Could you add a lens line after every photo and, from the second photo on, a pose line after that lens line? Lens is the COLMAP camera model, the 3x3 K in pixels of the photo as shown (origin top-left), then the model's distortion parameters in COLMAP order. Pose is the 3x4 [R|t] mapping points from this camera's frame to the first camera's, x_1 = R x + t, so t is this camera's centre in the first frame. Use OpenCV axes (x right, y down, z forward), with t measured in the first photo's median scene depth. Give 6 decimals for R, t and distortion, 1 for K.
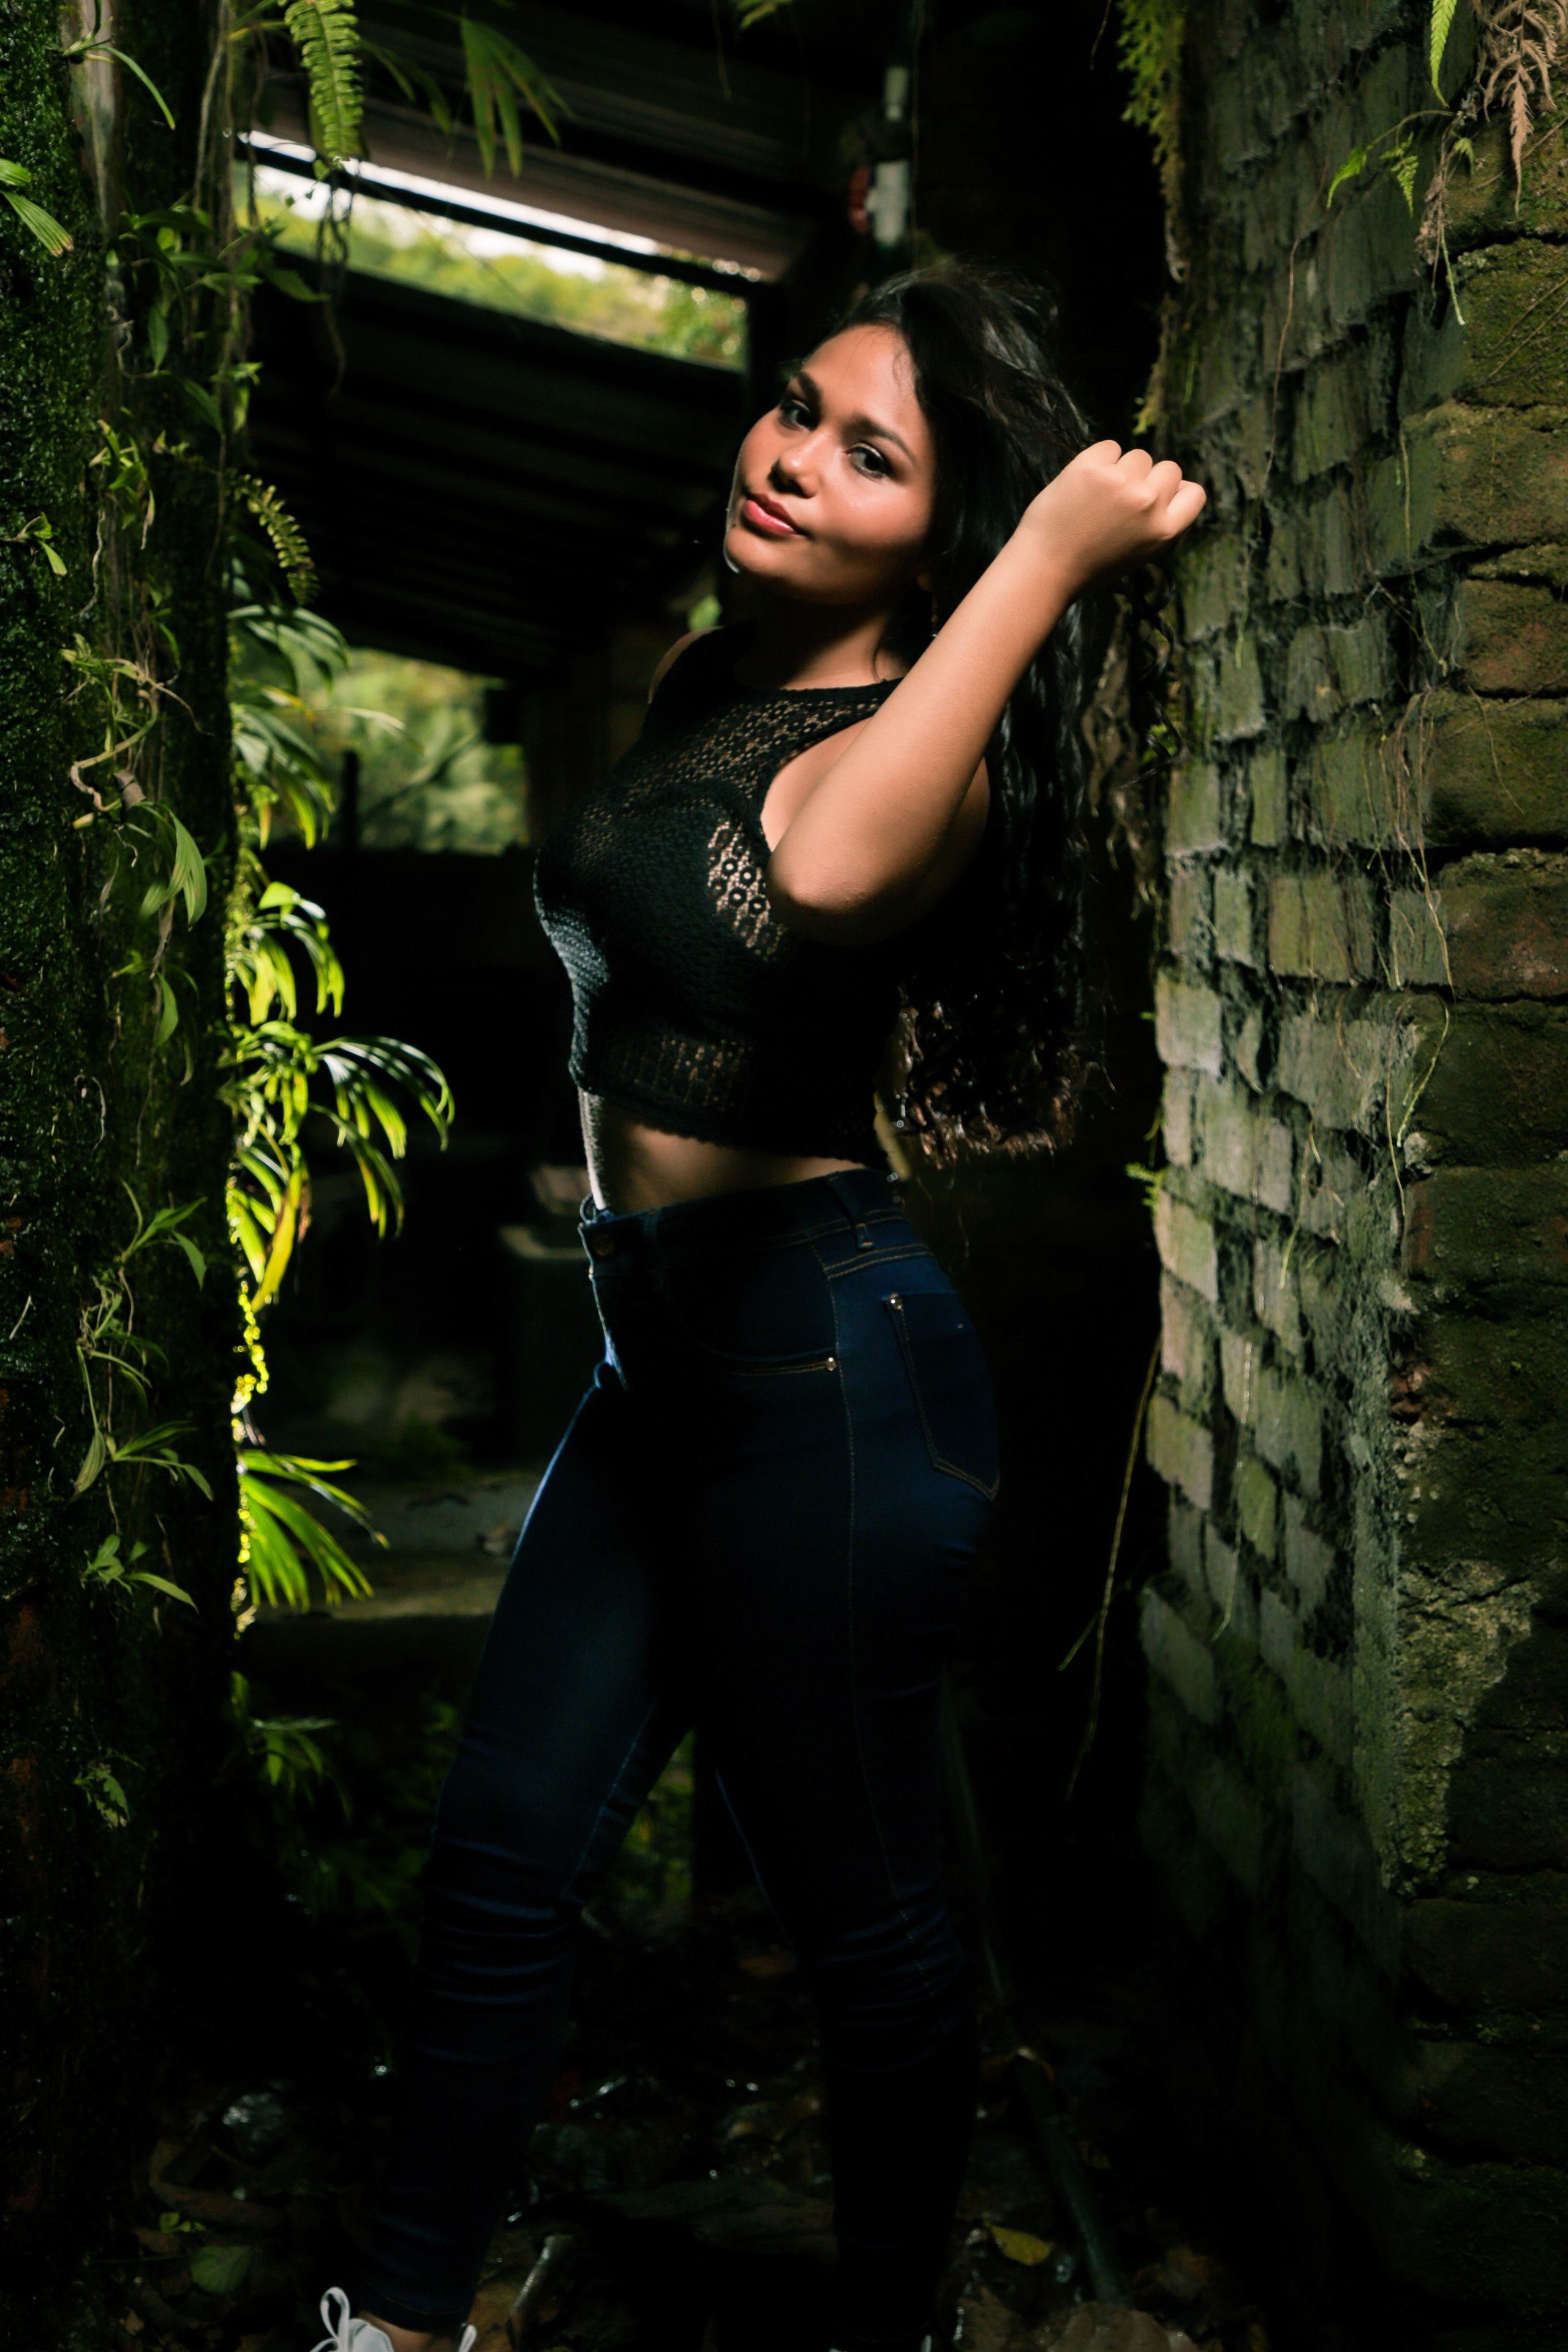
lens RADIAL K [[3732.8, 0, 777.2], [0, 3732.8, 1191.0], [0, 0, 1]] dist [0.274623, 0.000000]
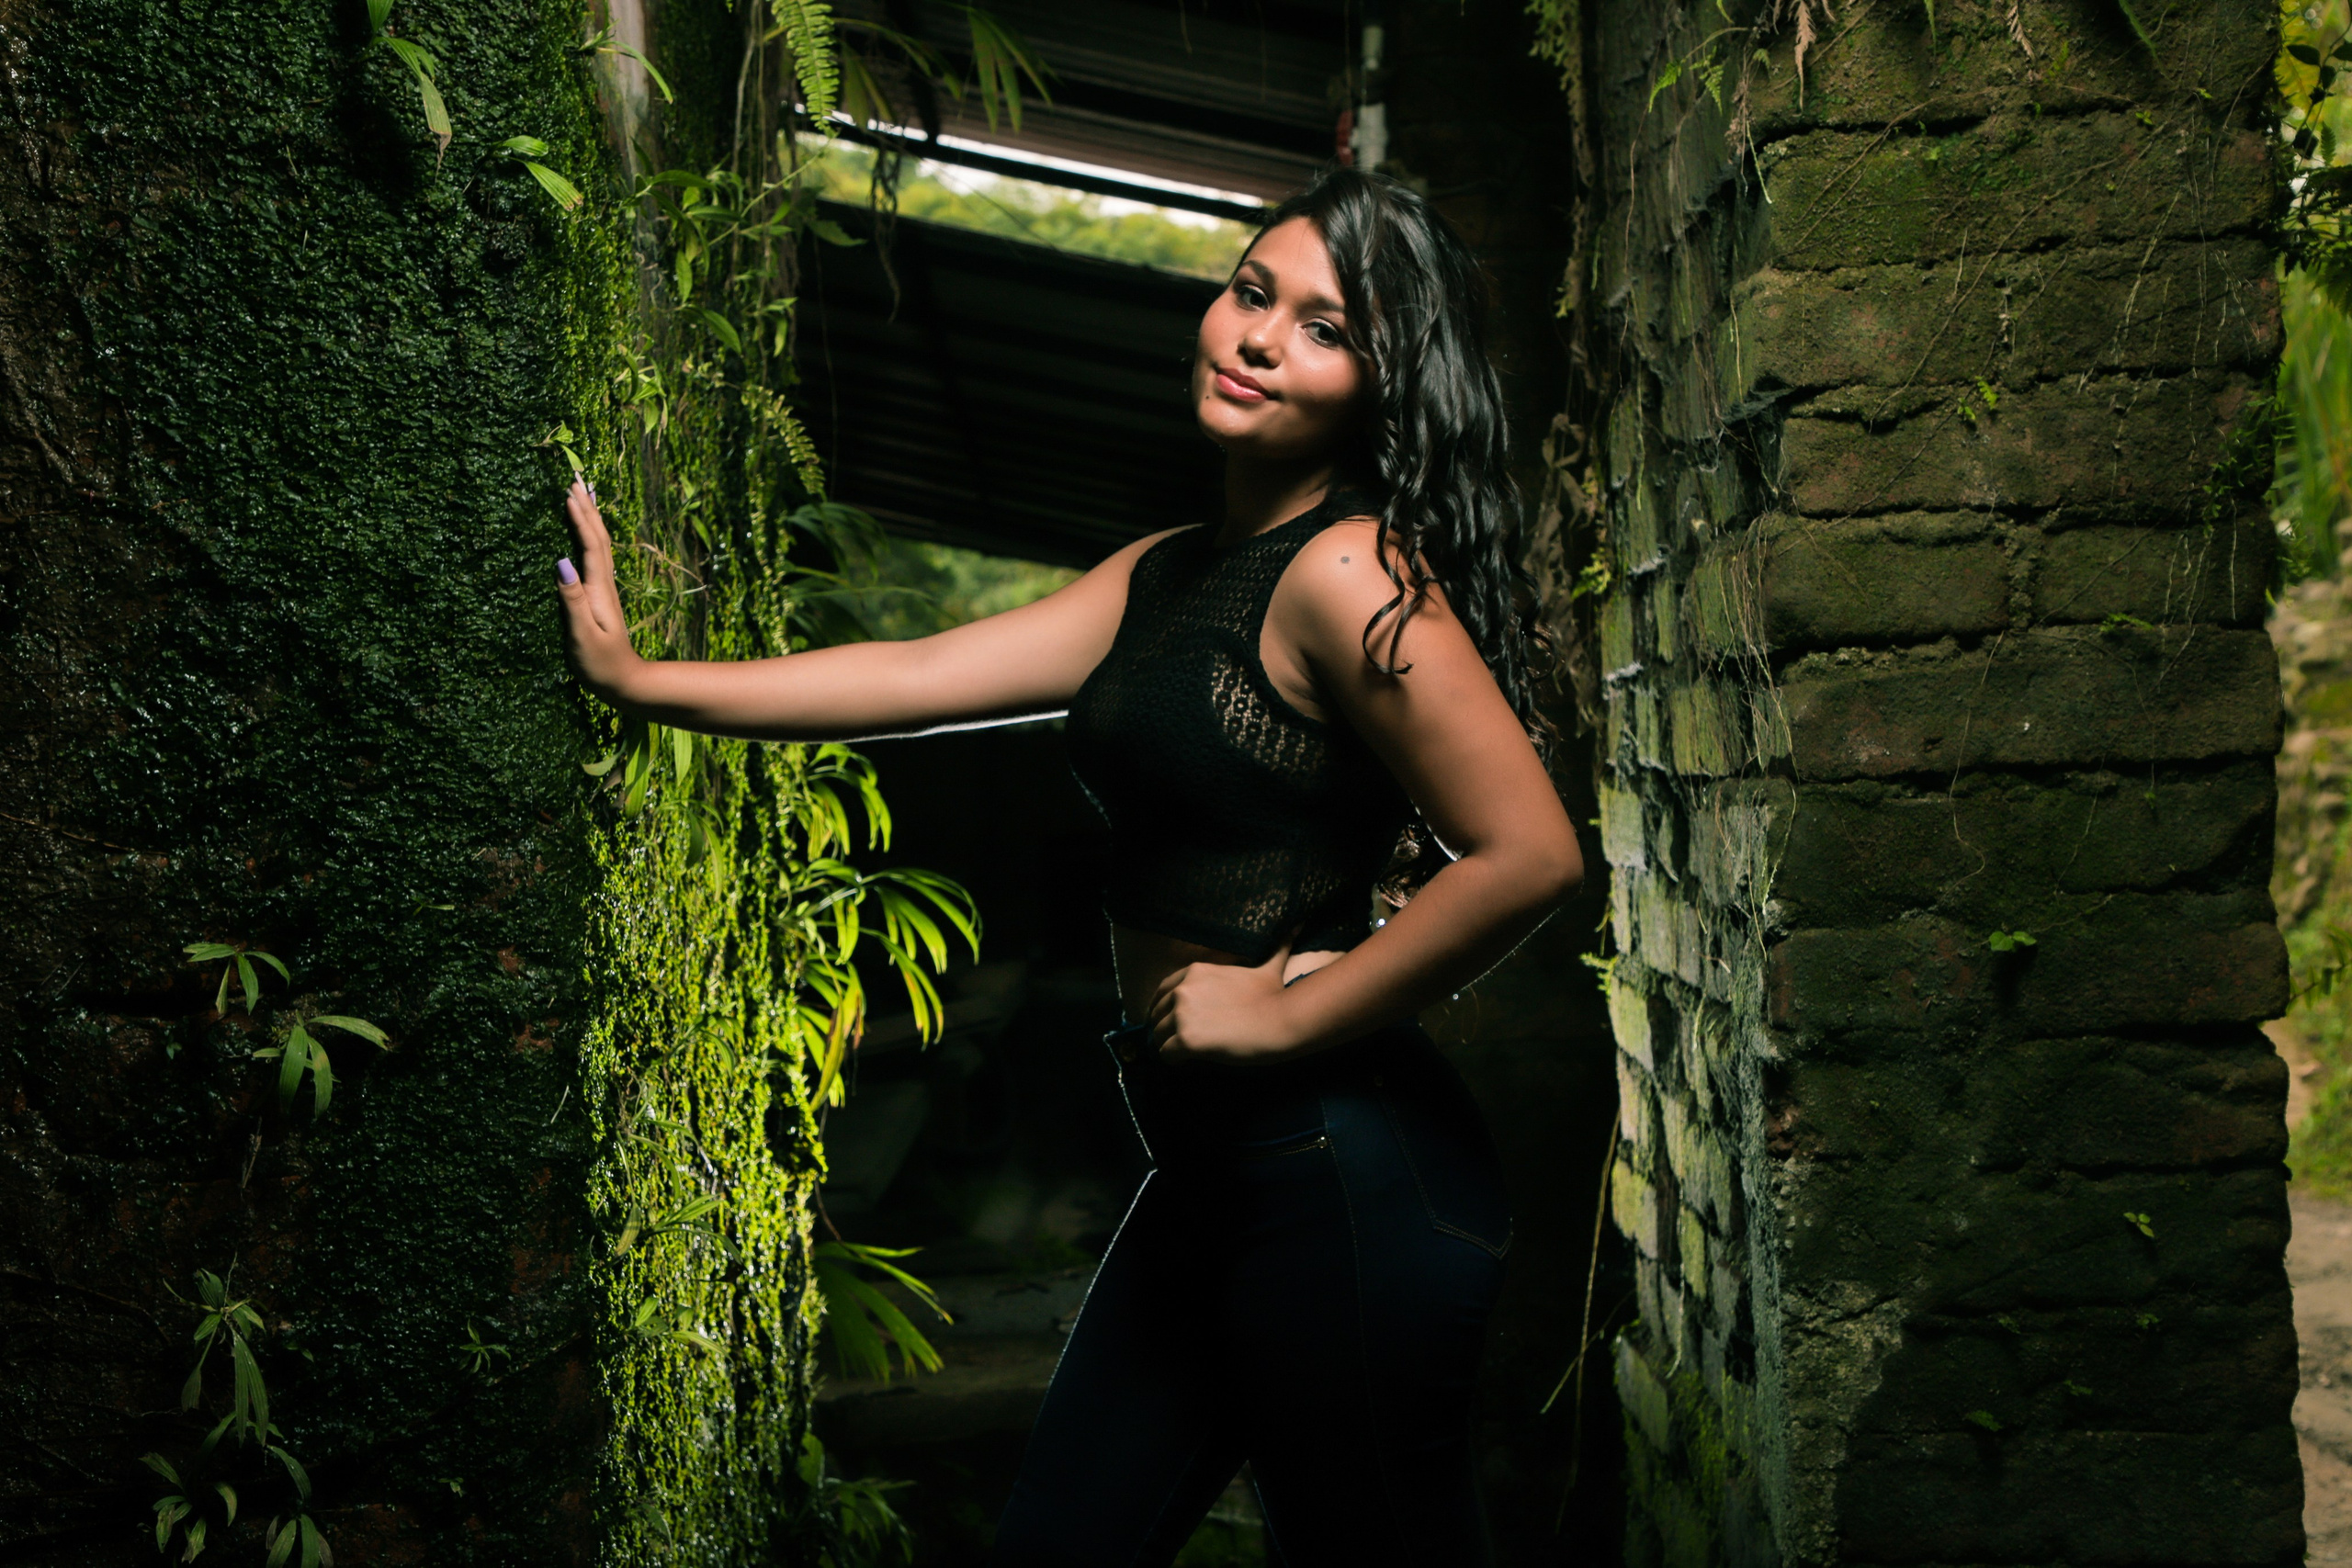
lens RADIAL K [[3371.2, 0, 1161.1], [0, 3371.2, 790.3], [0, 0, 1]] dist [0.223349, 0.000000]
pose [[0.996720, -0.041142, -0.069695, 0.058204], [0.036035, 0.996680, -0.073012, 0.019411], [0.072467, 0.070261, 0.994893, -0.033036]]
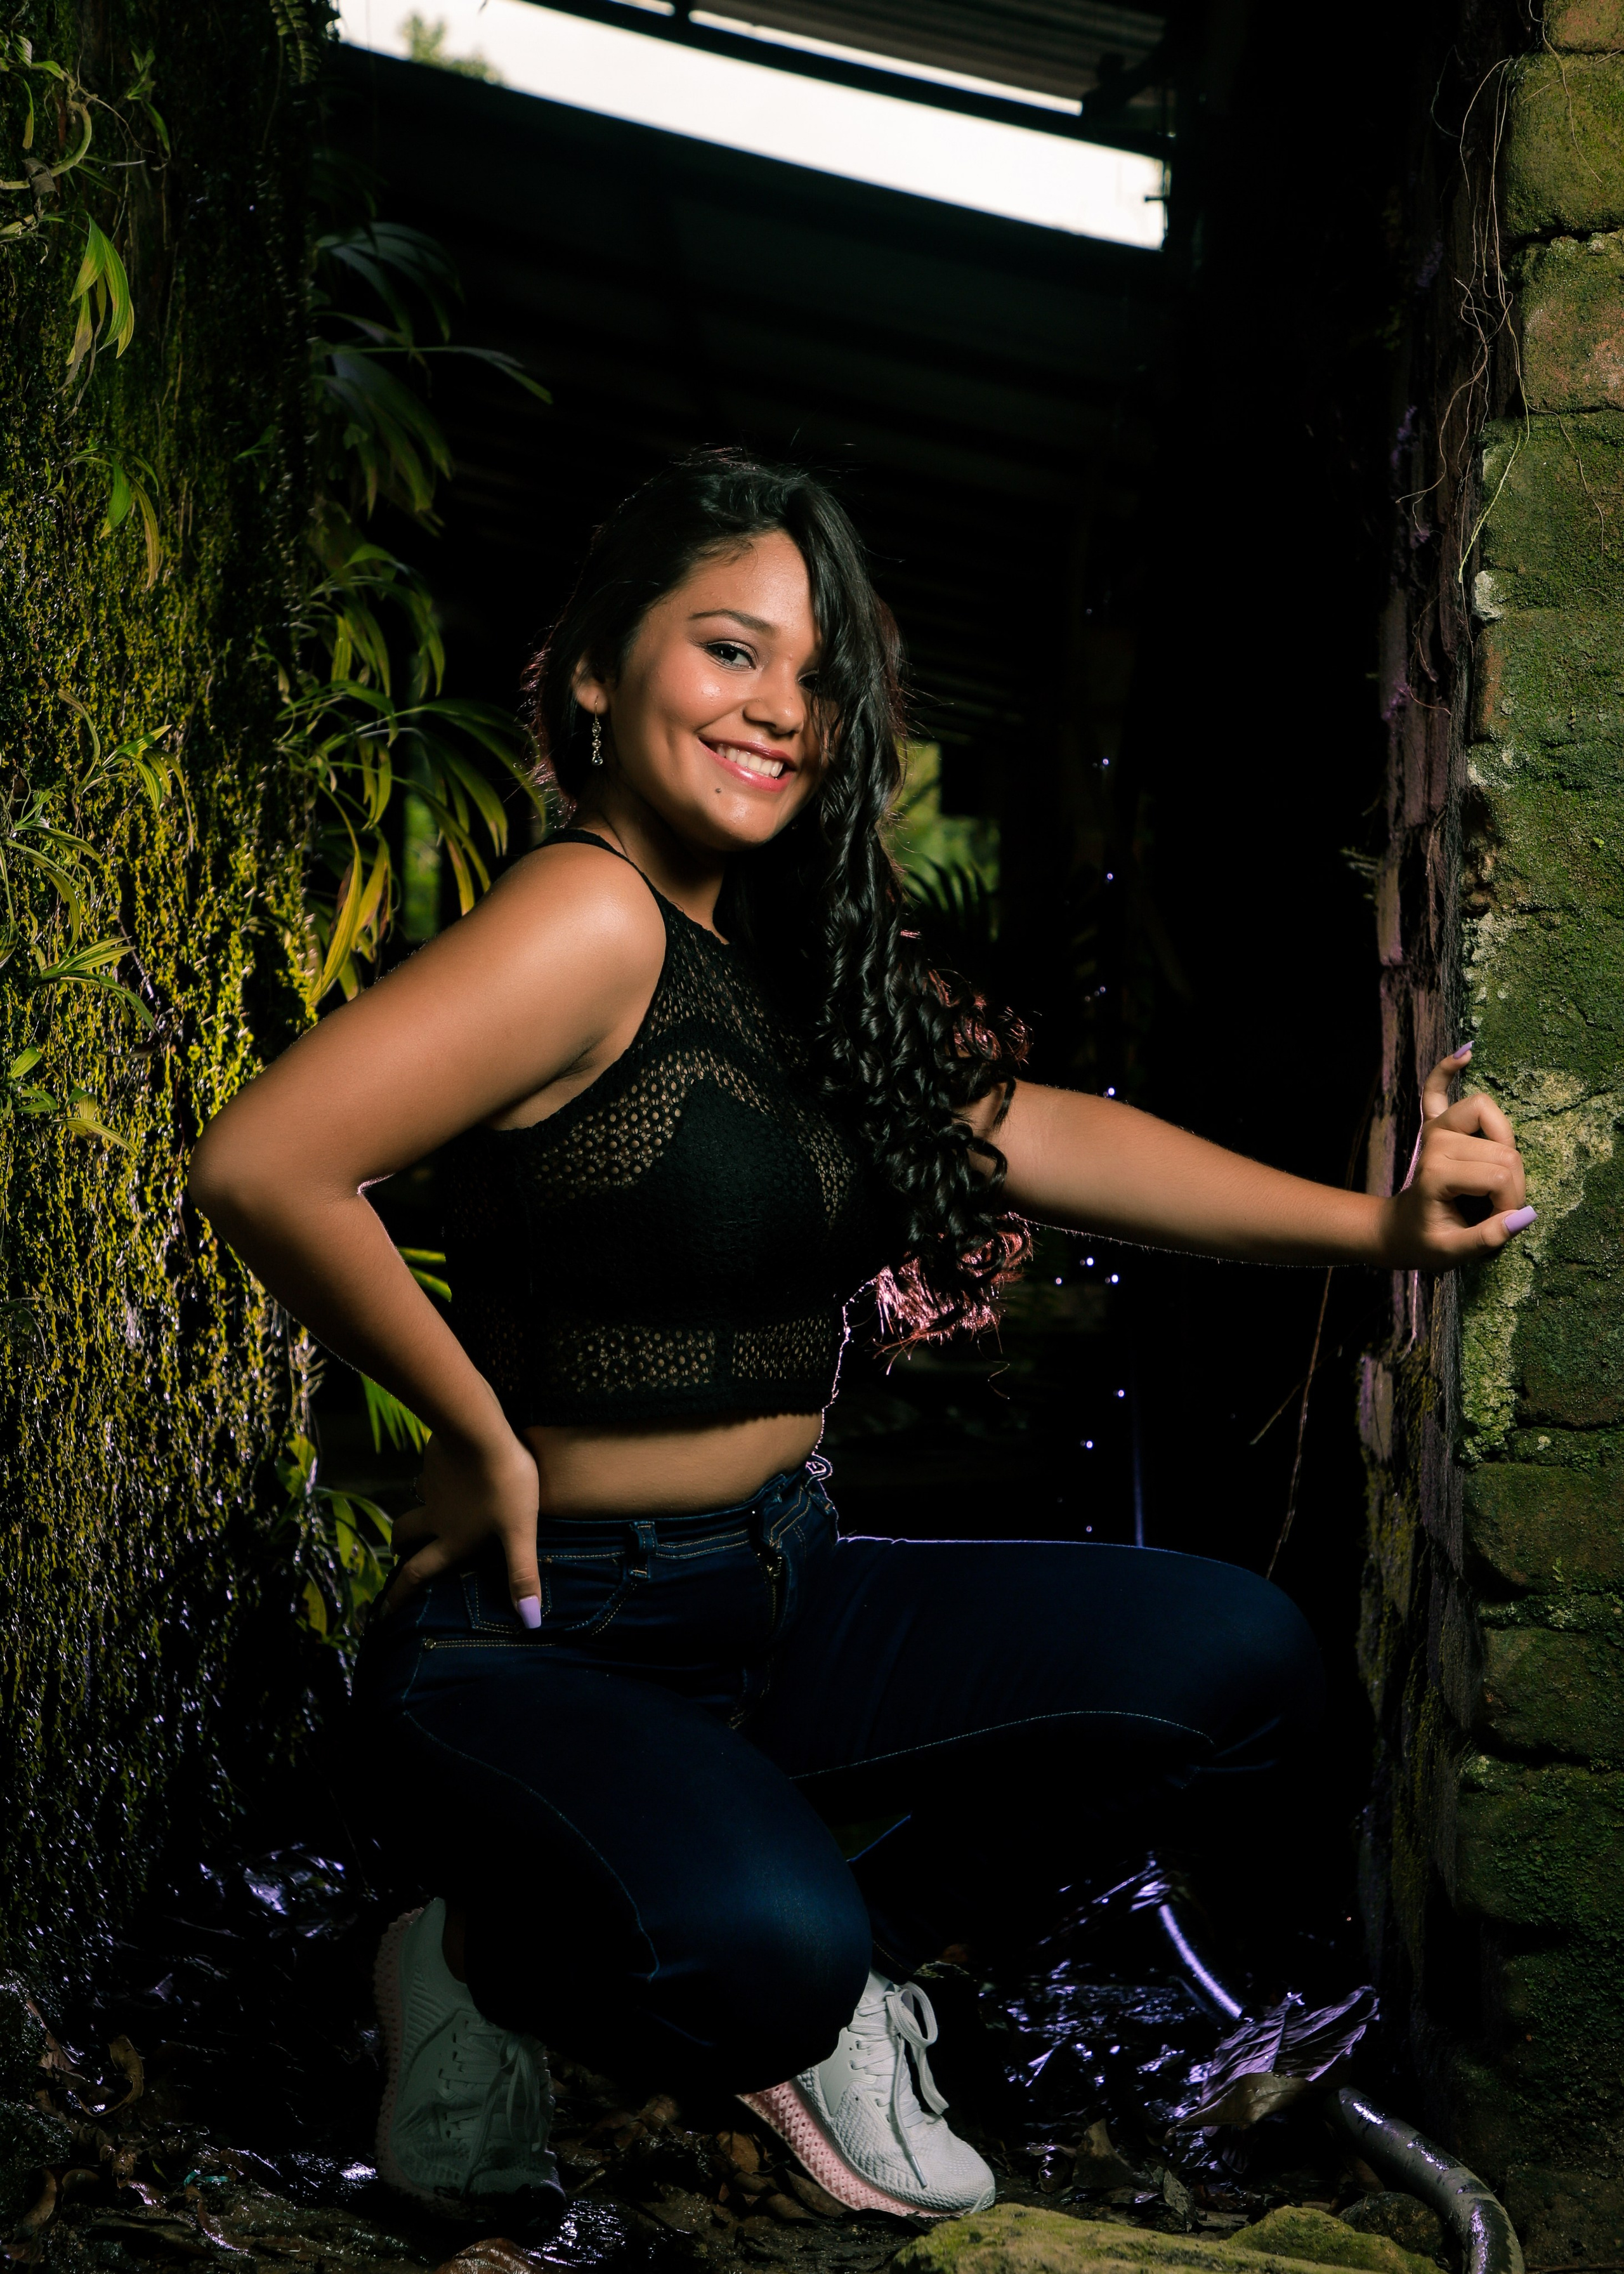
lens RADIAL K [[4687.7, 0, 802.0], [0, 4687.7, 1206.6], [0, 0, 1]] dist [0.315890, 0.000000]
pose [[0.992944, 0.008709, -0.118262, 0.142692], [-0.014662, 0.998663, -0.049565, 0.185167], [0.117672, 0.050949, 0.991745, -0.094763]]
